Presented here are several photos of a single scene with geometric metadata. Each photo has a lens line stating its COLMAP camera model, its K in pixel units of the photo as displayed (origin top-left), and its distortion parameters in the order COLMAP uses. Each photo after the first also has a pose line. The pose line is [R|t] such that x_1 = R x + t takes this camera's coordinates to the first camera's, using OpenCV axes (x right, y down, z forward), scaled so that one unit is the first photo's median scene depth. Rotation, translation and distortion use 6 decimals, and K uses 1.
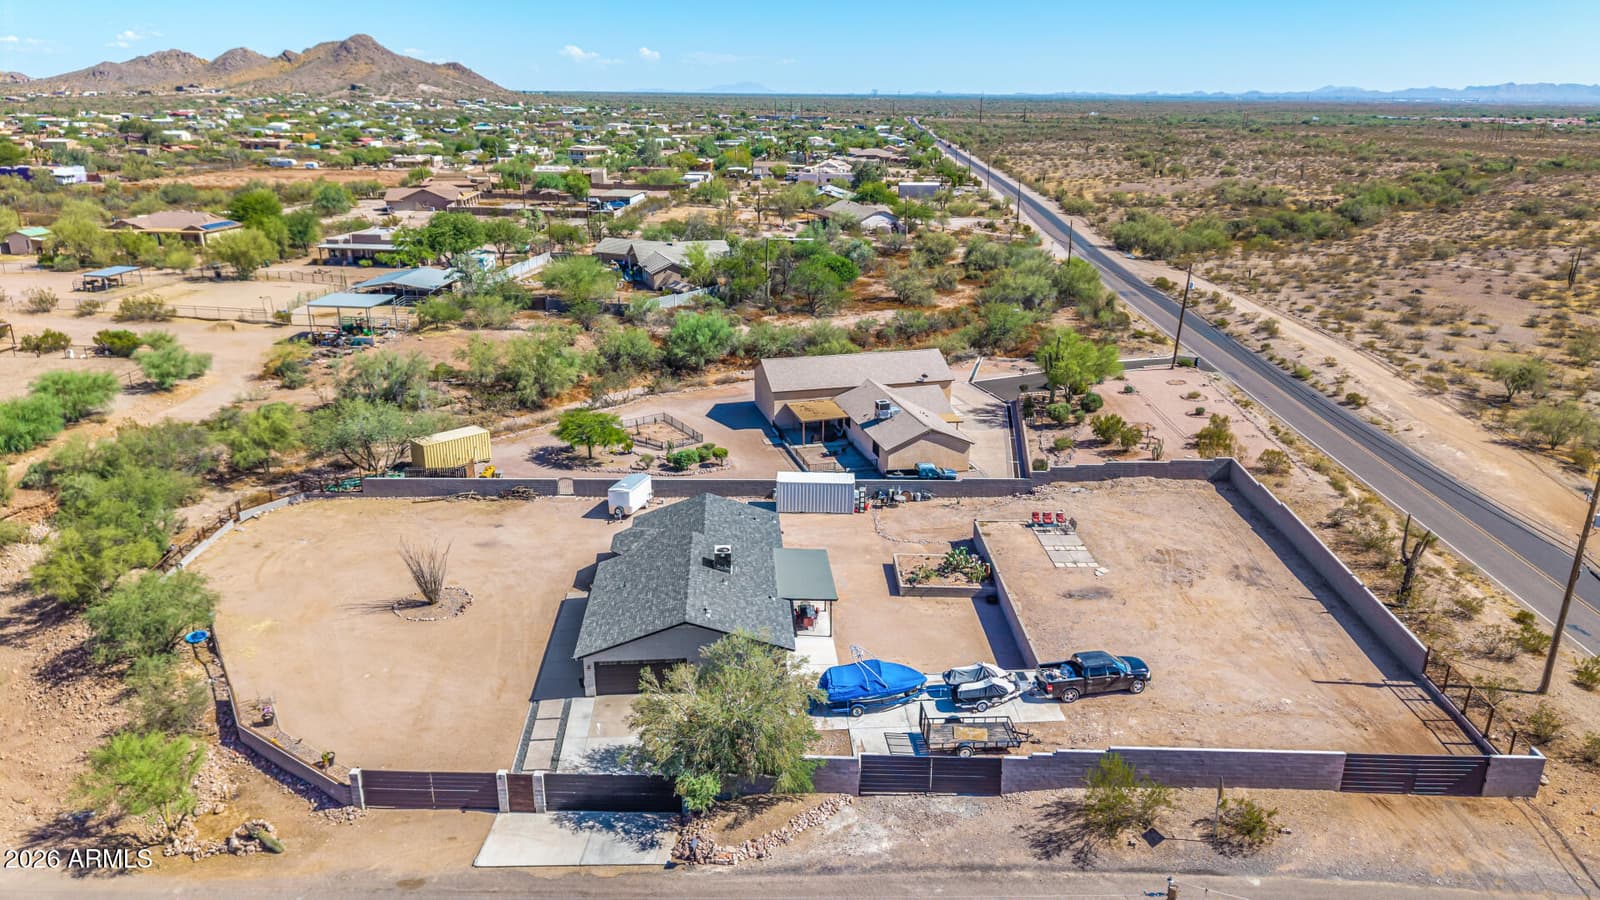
lens RADIAL K [[1063.8, 0, 800.0], [0, 1063.8, 450.0], [0, 0, 1]] dist [0.051648, -0.069207]
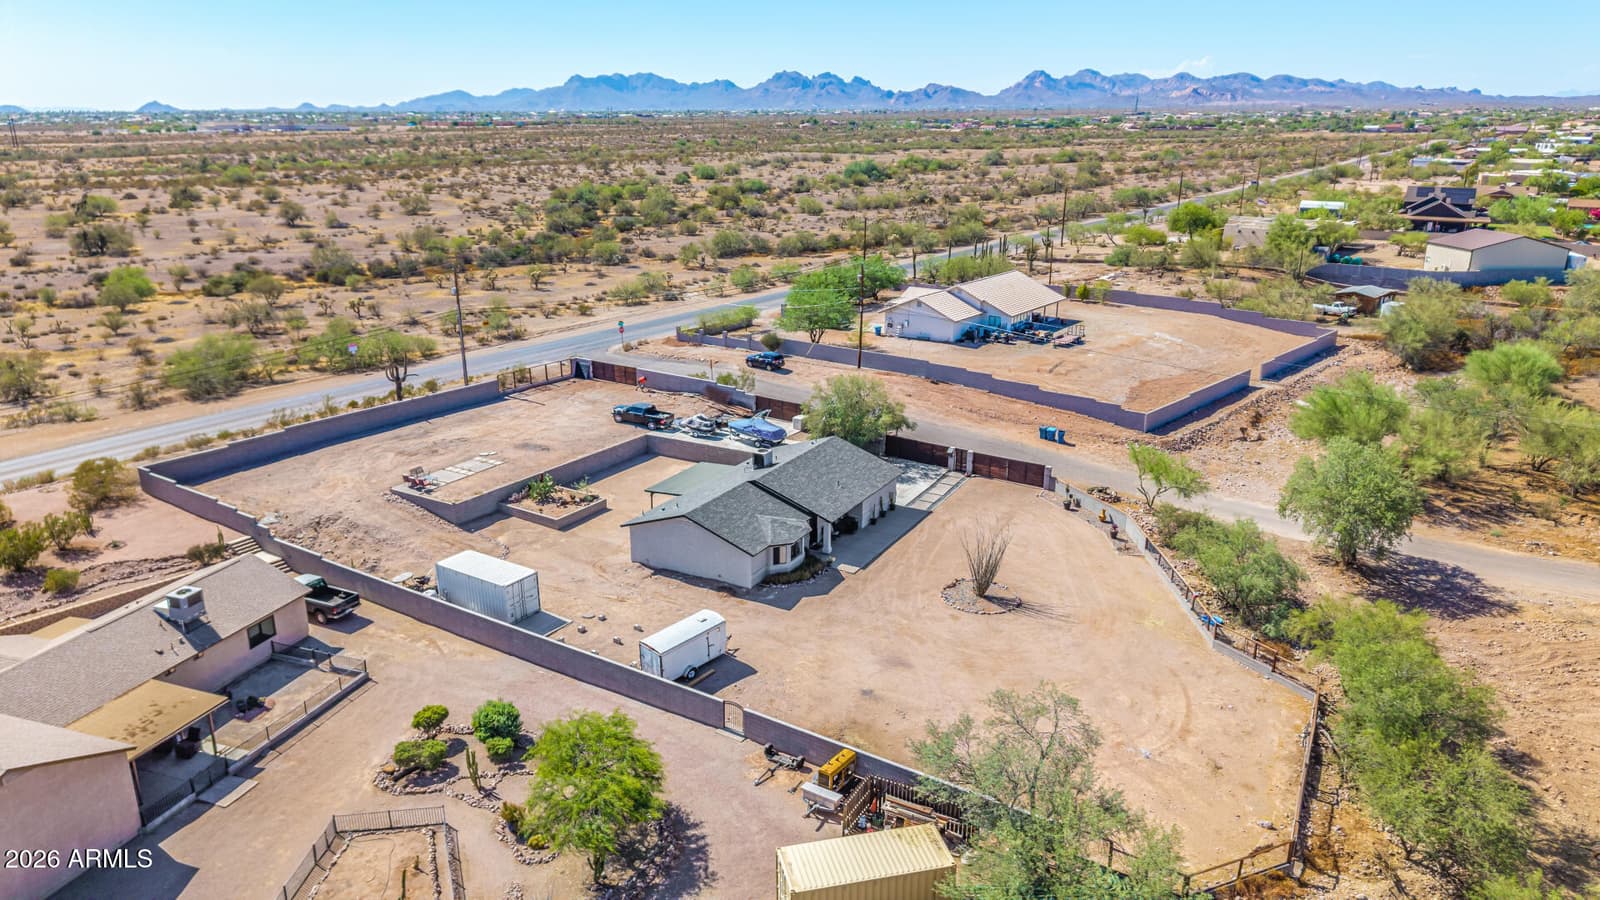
lens RADIAL K [[1063.8, 0, 800.0], [0, 1063.8, 450.0], [0, 0, 1]] dist [0.051648, -0.069207]
pose [[-0.842185, -0.168067, 0.512326, -0.476652], [0.165522, 0.823714, 0.542308, -0.362937], [-0.513154, 0.541525, -0.665900, 1.164854]]
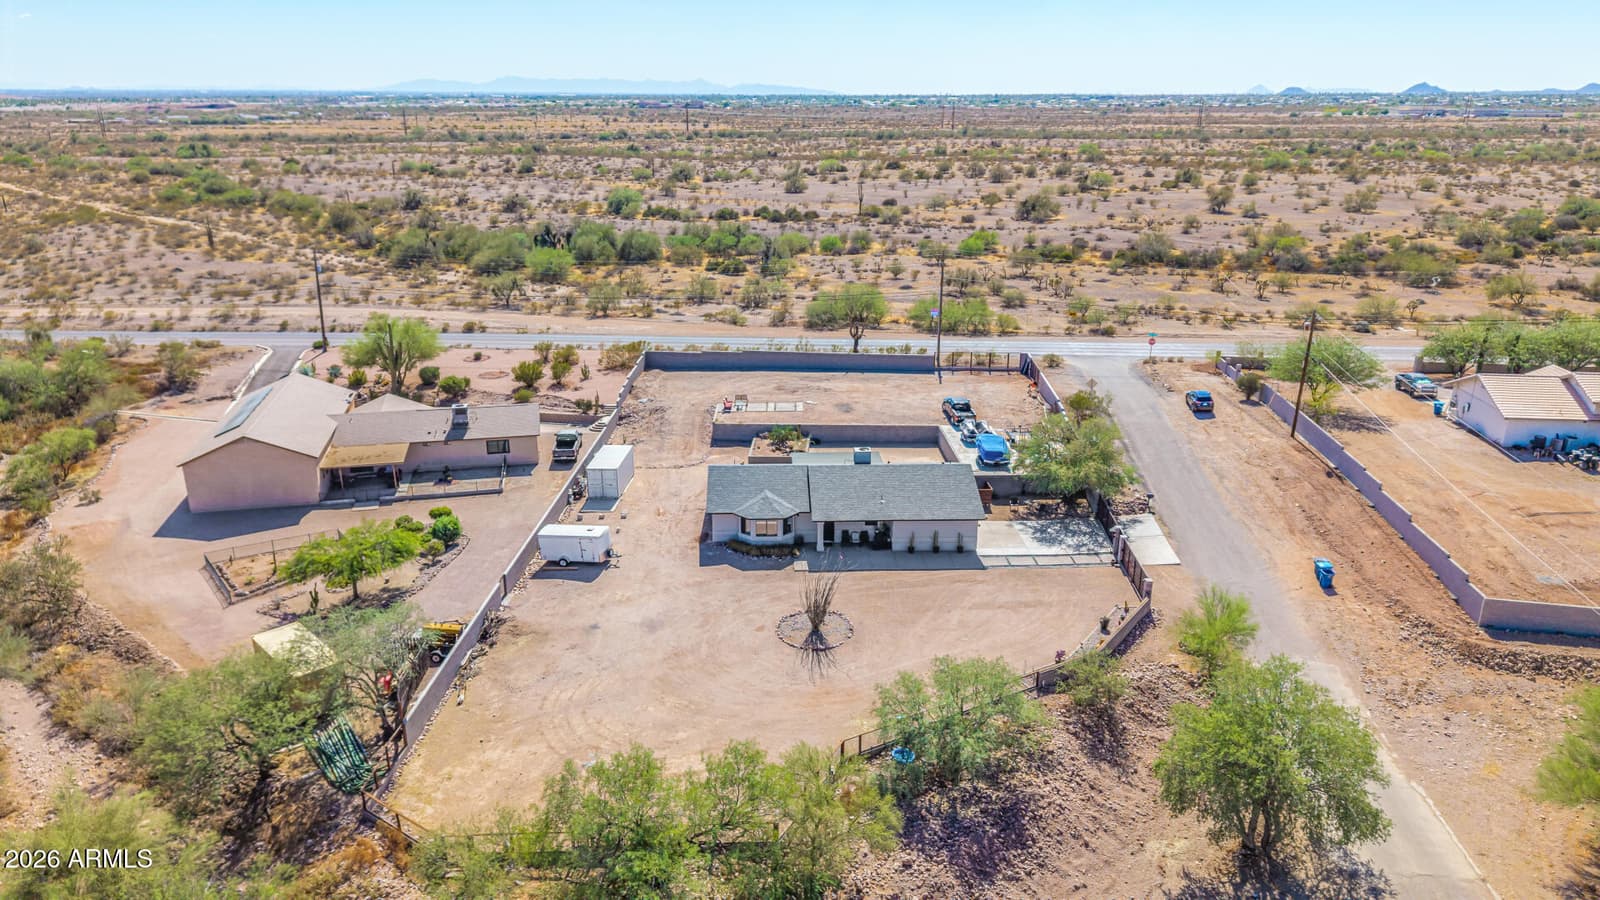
lens RADIAL K [[1069.2, 0, 800.0], [0, 1069.2, 450.0], [0, 0, 1]] dist [0.029767, -0.032656]
pose [[0.019872, -0.322752, 0.946275, -0.834870], [0.312124, 0.901161, 0.300810, -0.202765], [-0.949833, 0.289378, 0.118646, 0.602262]]
